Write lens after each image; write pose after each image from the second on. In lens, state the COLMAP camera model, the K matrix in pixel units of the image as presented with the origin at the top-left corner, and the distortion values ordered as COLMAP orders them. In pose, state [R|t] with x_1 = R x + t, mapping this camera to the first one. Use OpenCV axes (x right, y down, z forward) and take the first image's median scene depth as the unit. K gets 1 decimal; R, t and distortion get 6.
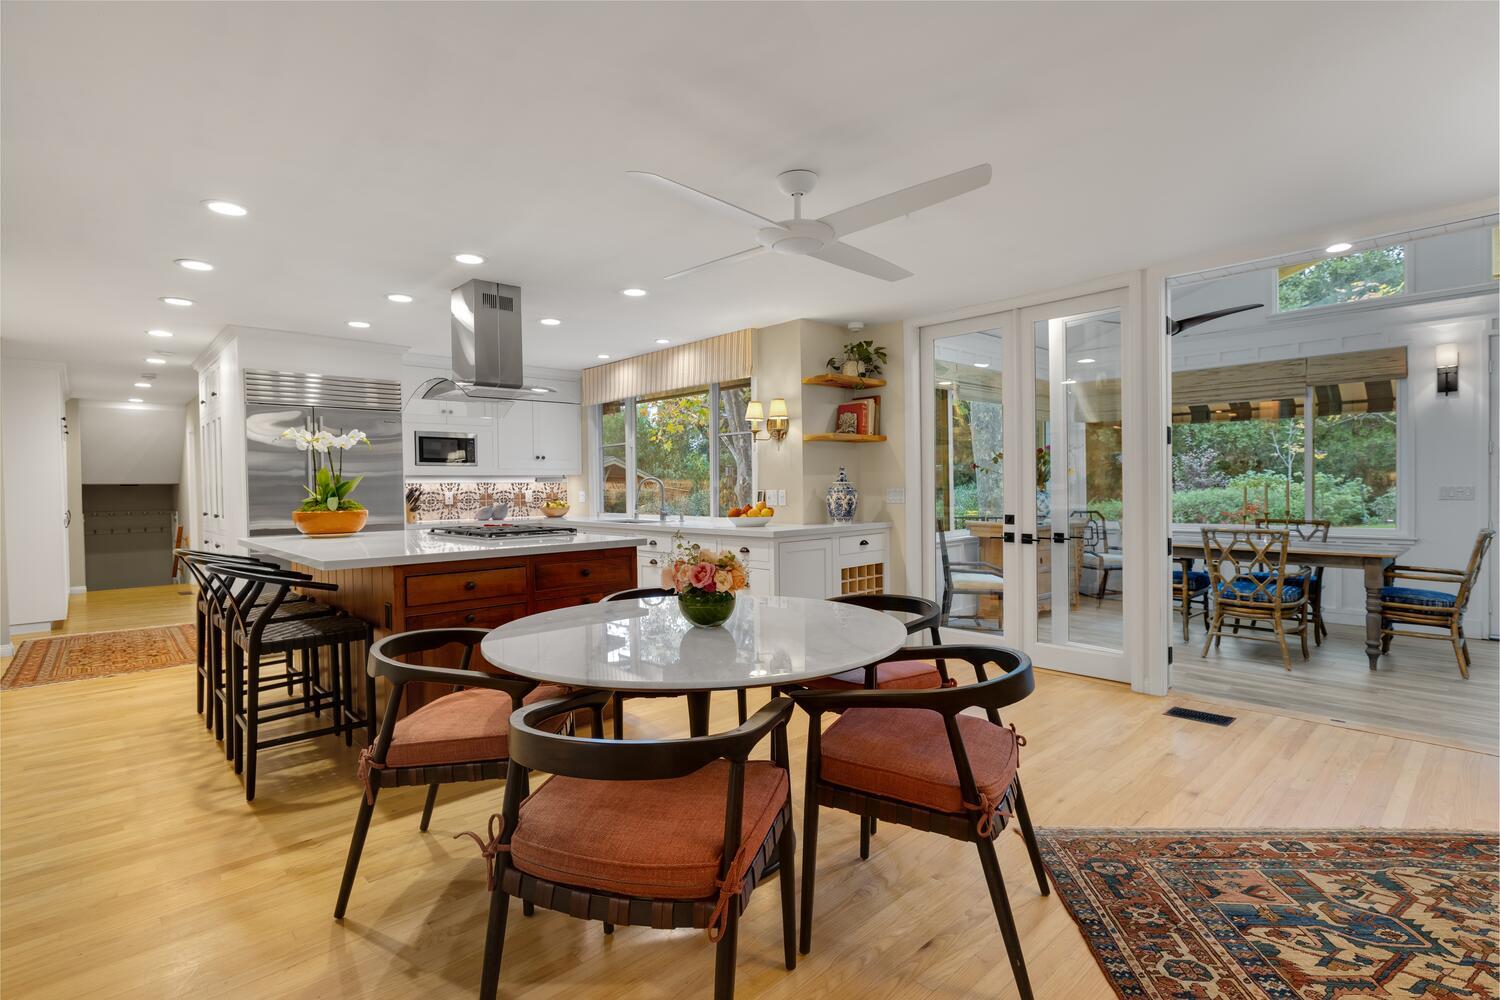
lens RADIAL K [[754.8, 0, 739.8], [0, 754.8, 499.1], [0, 0, 1]] dist [-0.000335, -0.002157]
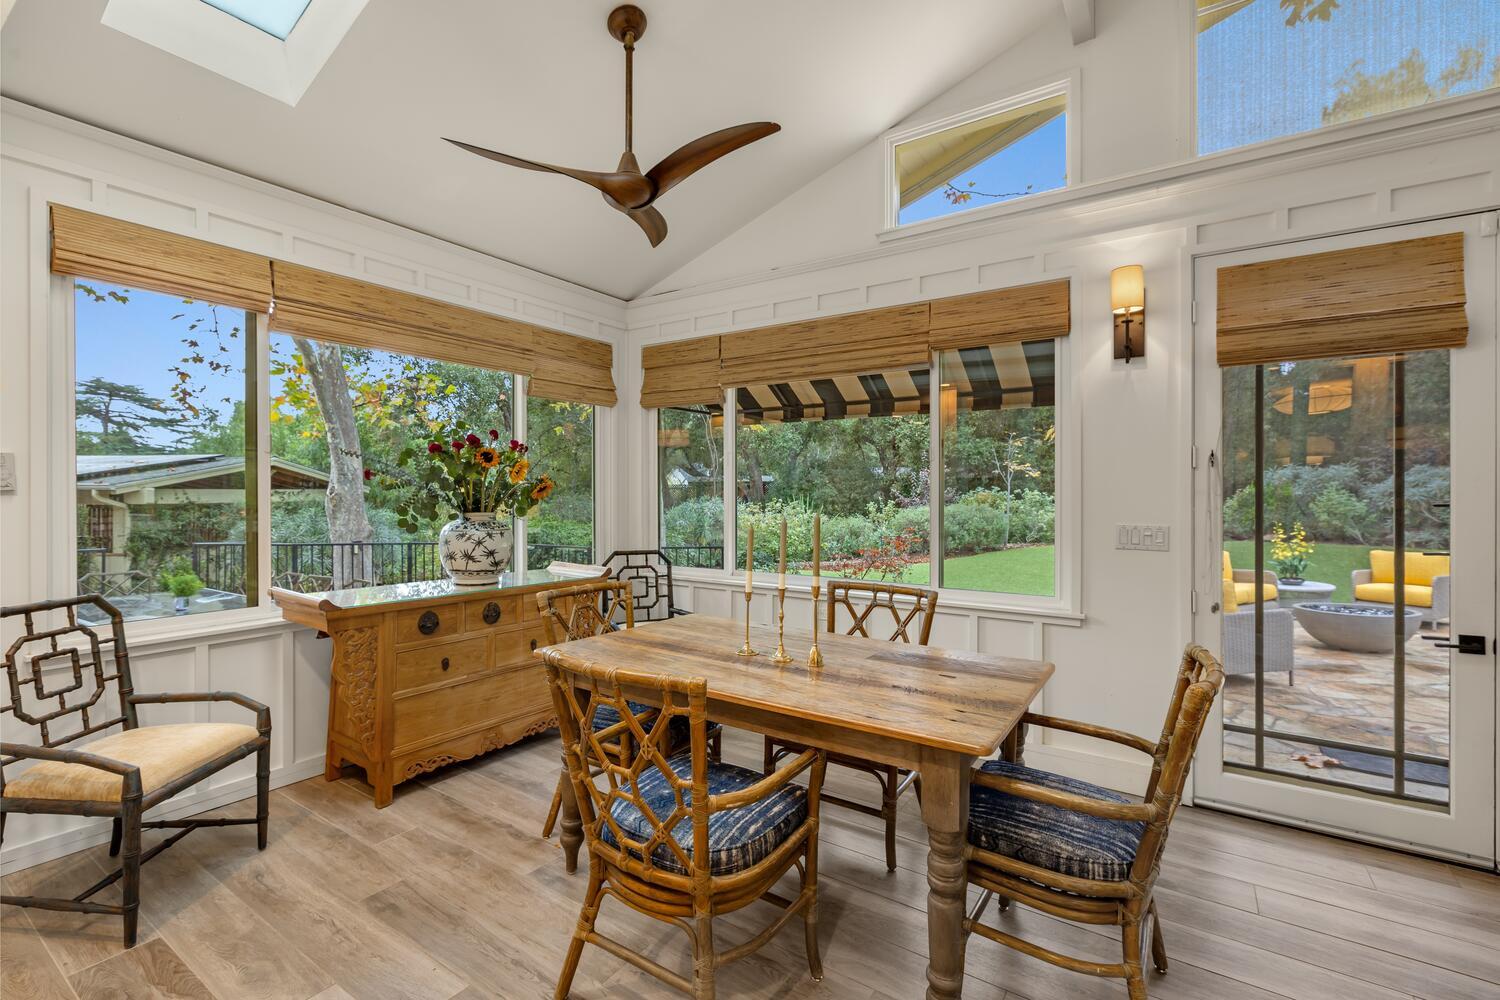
lens RADIAL K [[672.0, 0, 758.5], [0, 672.0, 490.4], [0, 0, 1]] dist [0.000723, -0.001029]
pose [[0.973038, 0.017368, 0.229988, 0.523727], [-0.012559, 0.999671, -0.022356, -0.027050], [-0.230301, 0.018865, 0.972937, 0.543308]]
